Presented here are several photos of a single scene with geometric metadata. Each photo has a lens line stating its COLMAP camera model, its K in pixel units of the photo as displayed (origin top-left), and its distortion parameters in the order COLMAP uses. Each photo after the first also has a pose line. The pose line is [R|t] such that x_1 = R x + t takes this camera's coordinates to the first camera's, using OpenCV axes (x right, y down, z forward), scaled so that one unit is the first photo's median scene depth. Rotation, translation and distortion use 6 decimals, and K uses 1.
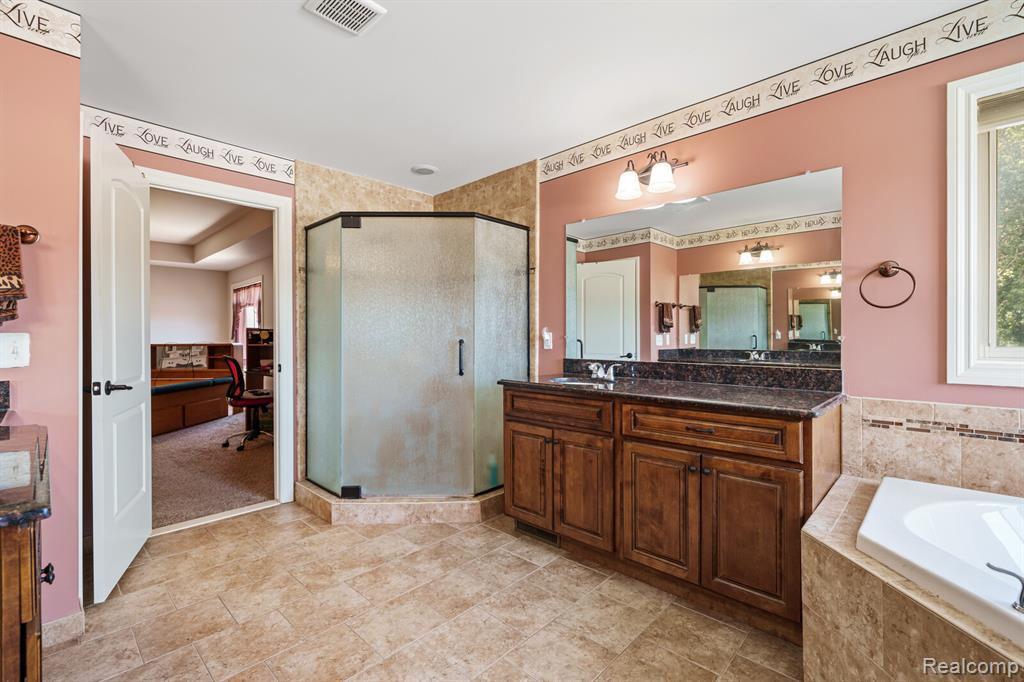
lens RADIAL K [[451.8, 0, 511.3], [0, 451.8, 345.8], [0, 0, 1]] dist [0.000160, -0.000069]
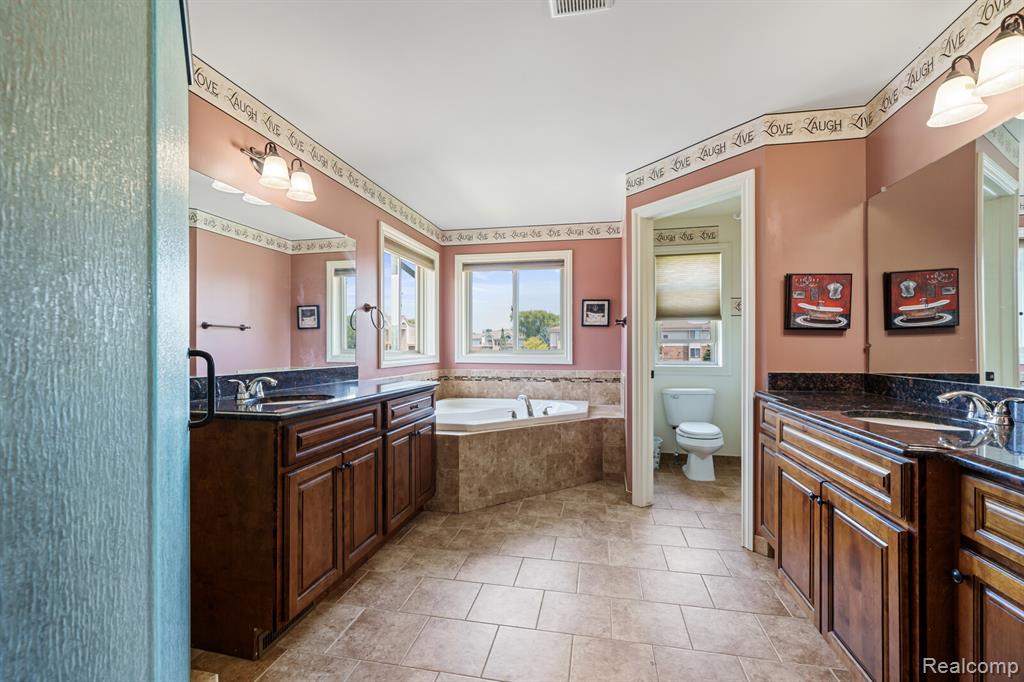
lens RADIAL K [[451.8, 0, 511.3], [0, 451.8, 345.8], [0, 0, 1]] dist [0.000160, -0.000069]
pose [[-0.533915, -0.001151, 0.845538, -0.799297], [0.011073, 0.999904, 0.008353, -0.020967], [-0.845466, 0.013823, -0.533851, 1.190300]]
